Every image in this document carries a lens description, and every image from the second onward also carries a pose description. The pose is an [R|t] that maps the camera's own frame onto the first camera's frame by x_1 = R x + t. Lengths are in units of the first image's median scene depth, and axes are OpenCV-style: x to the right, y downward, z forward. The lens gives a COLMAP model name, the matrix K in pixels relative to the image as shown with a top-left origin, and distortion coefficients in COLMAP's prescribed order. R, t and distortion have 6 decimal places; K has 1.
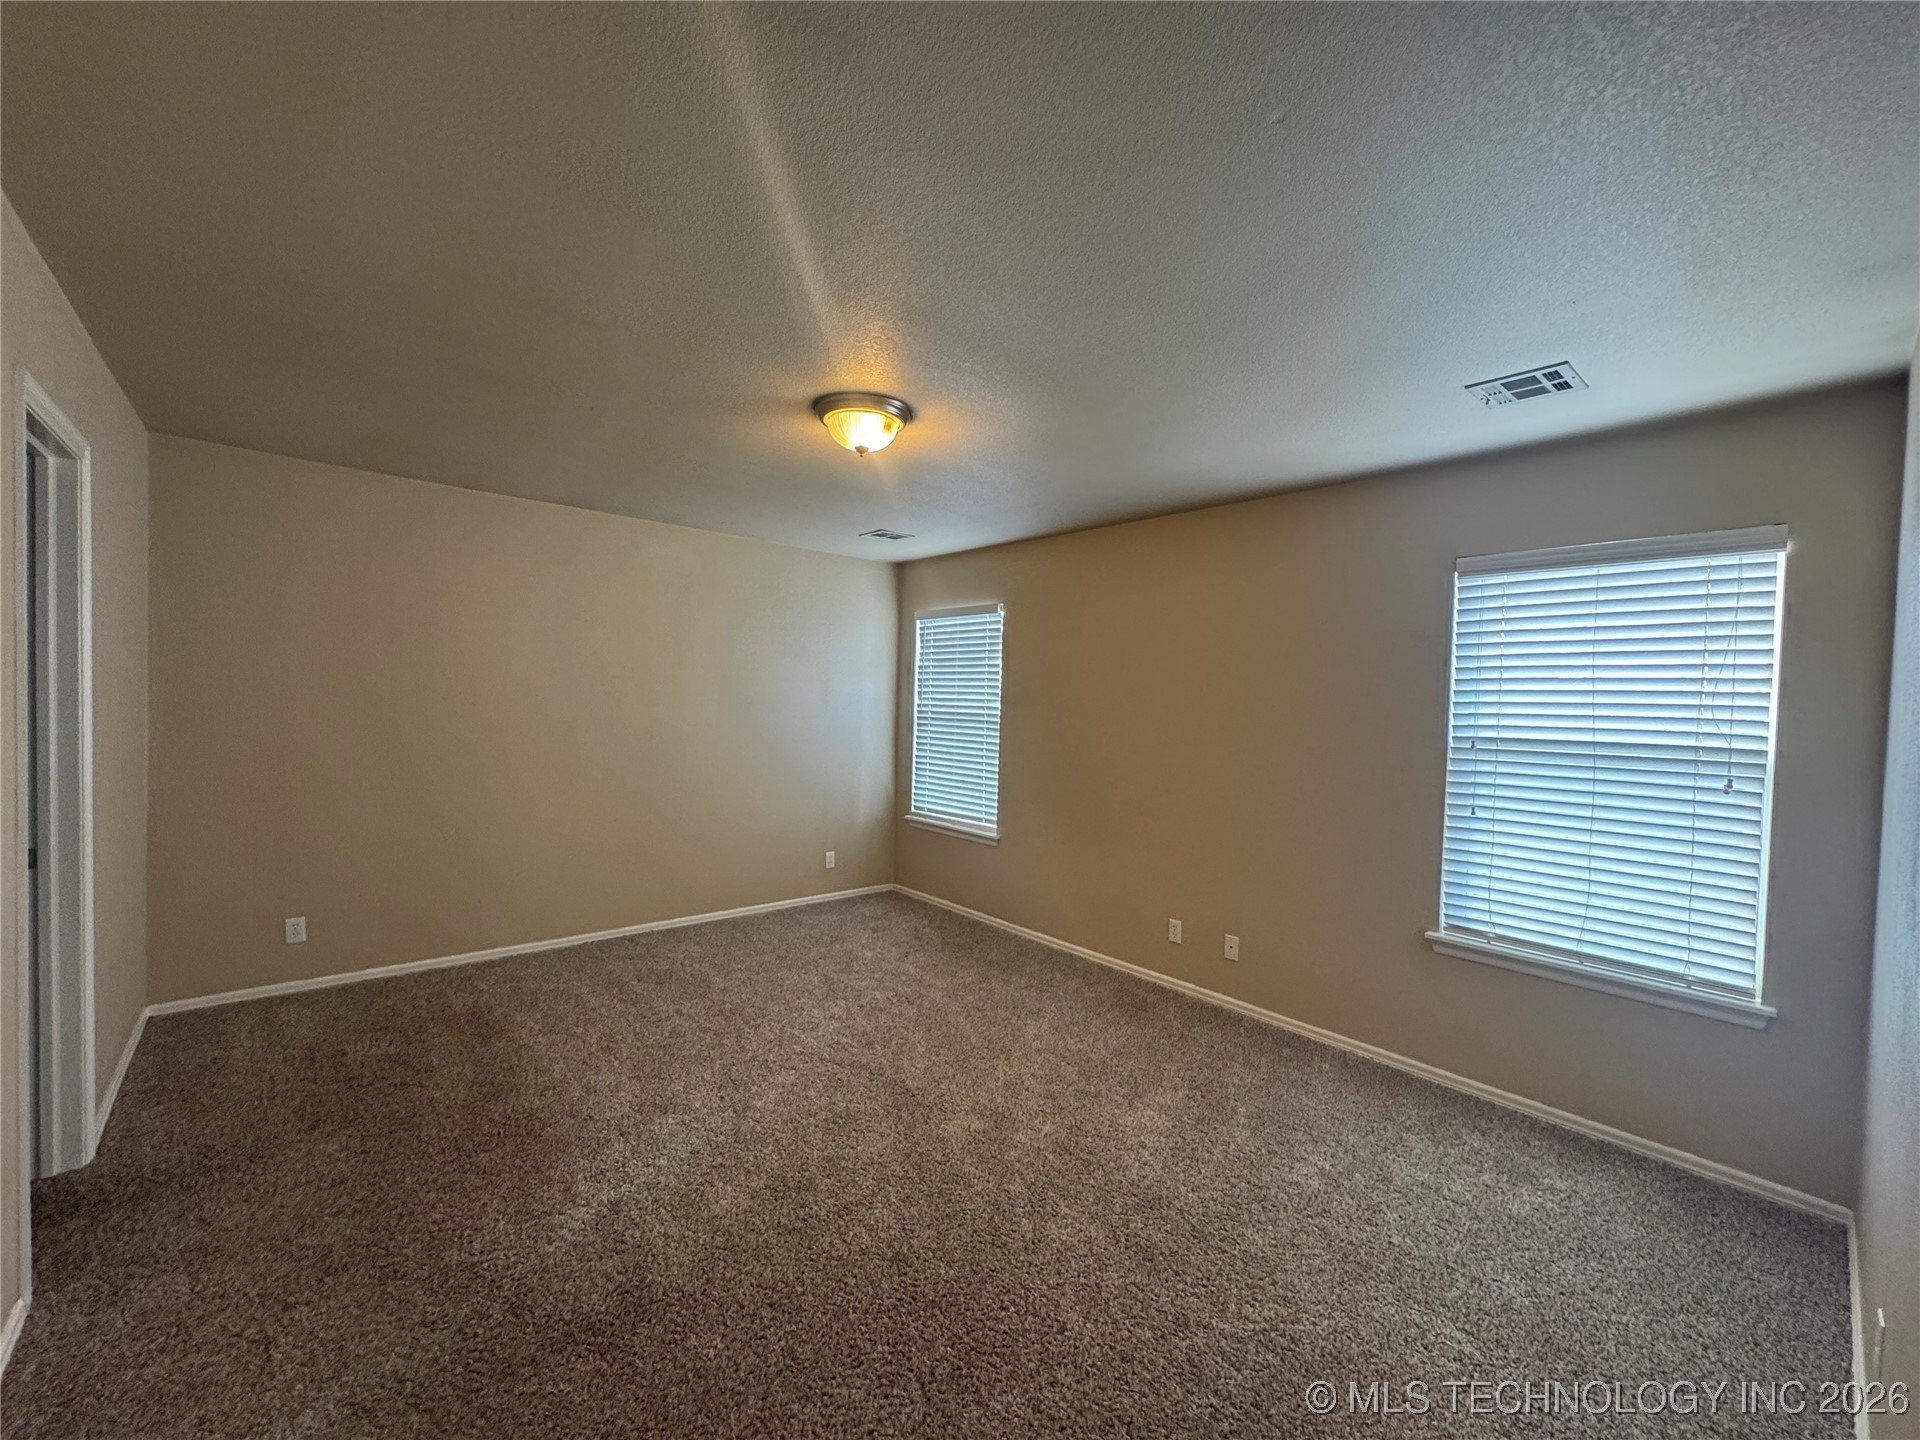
lens RADIAL K [[766.5, 0, 960.6], [0, 766.5, 718.2], [0, 0, 1]] dist [-0.002493, -0.000087]
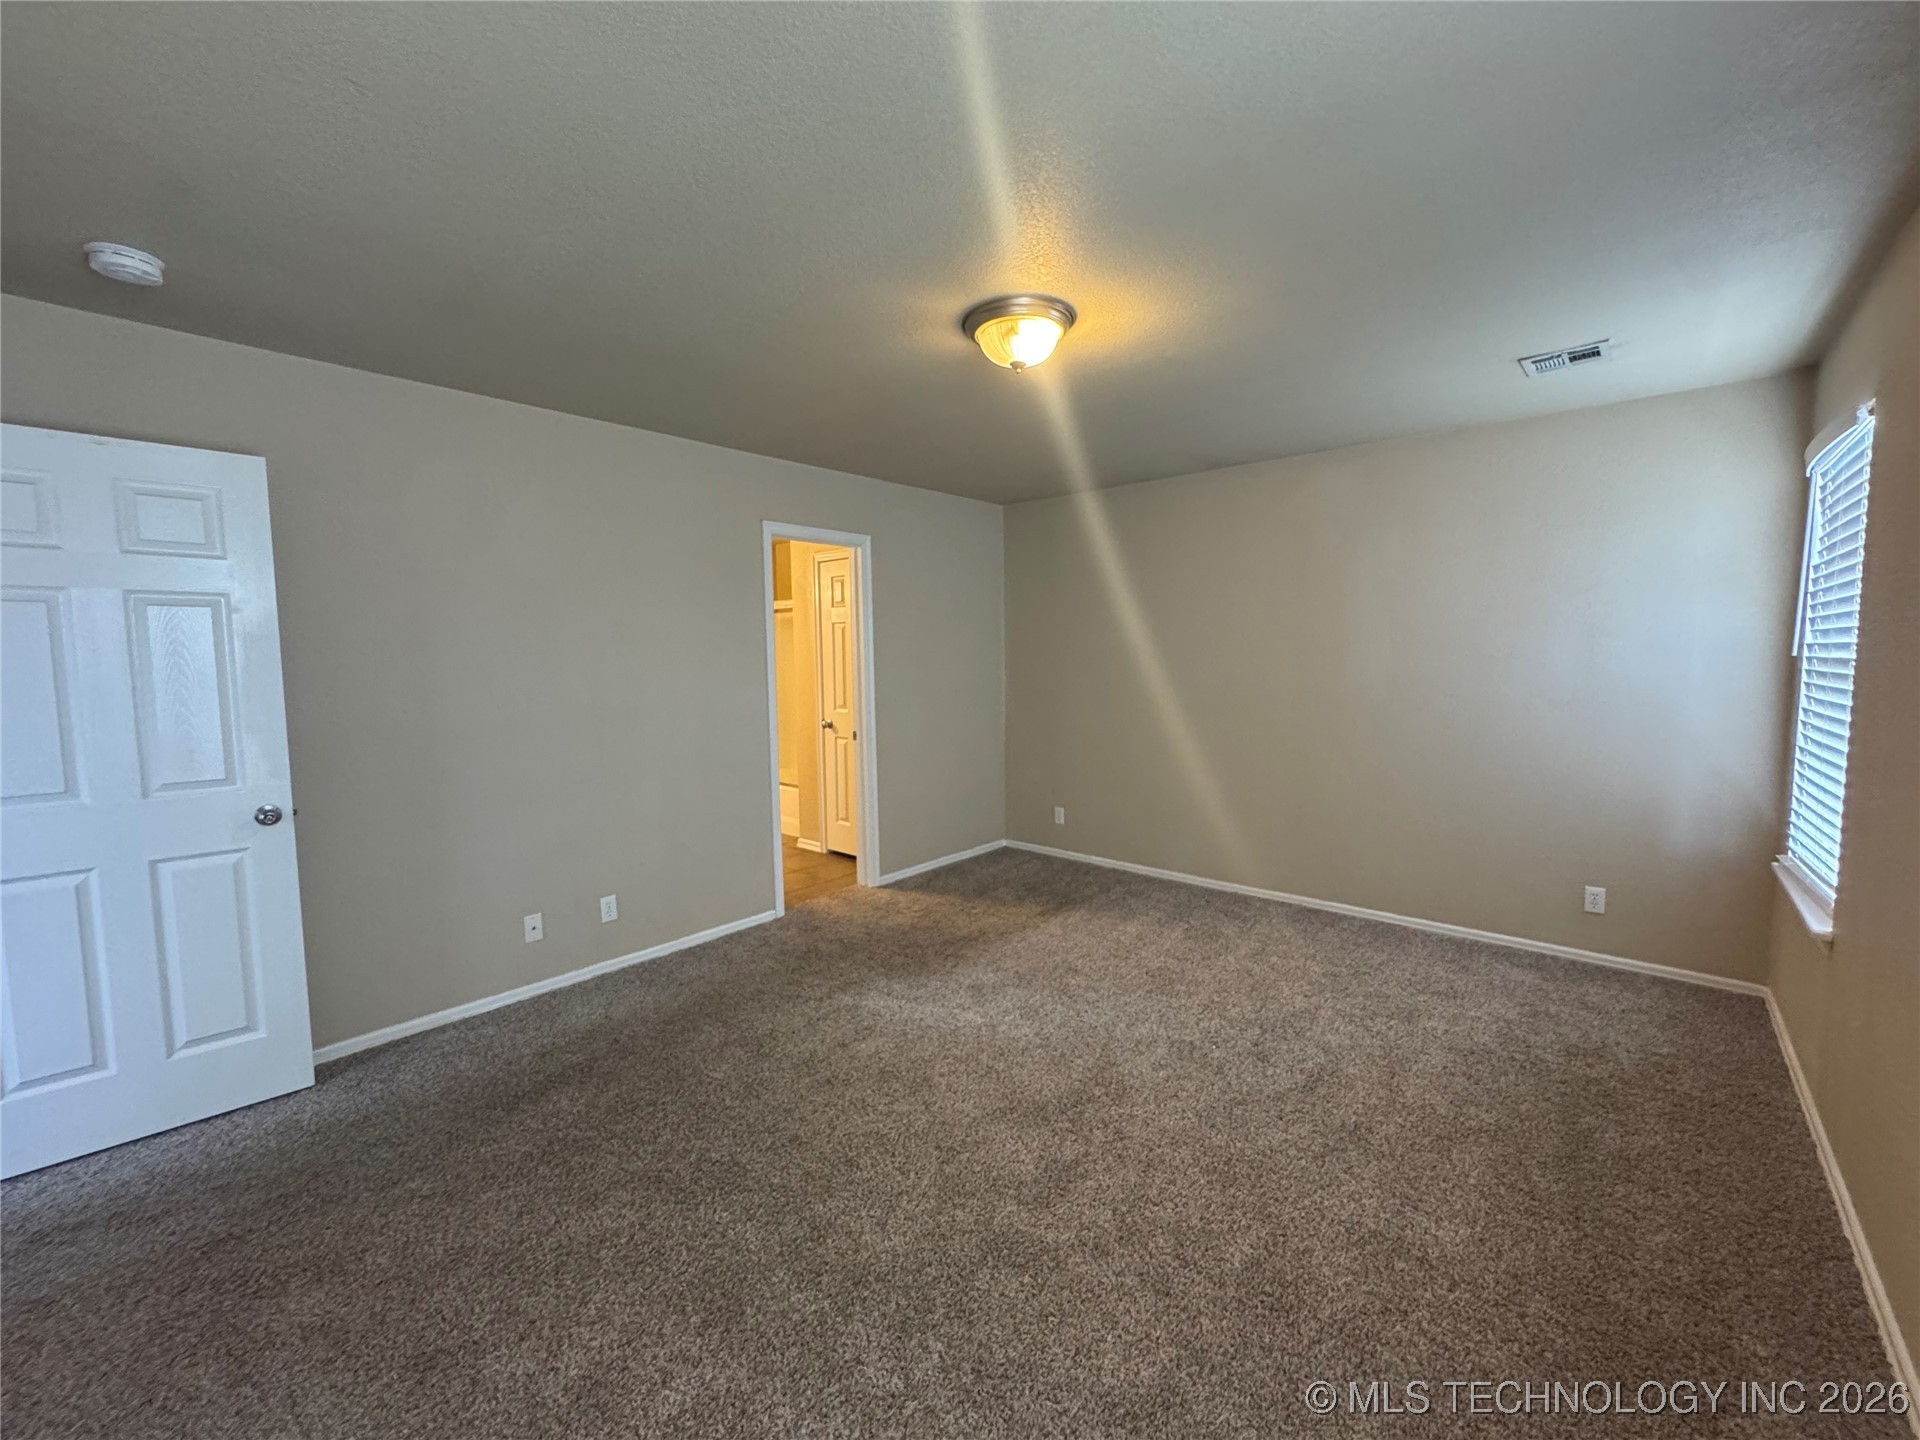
lens RADIAL K [[766.5, 0, 960.6], [0, 766.5, 718.2], [0, 0, 1]] dist [-0.002493, -0.000087]
pose [[0.128944, 0.048164, -0.990482, 0.490825], [-0.012547, 0.998819, 0.046936, 0.016526], [0.991573, 0.006375, 0.129396, 0.521602]]
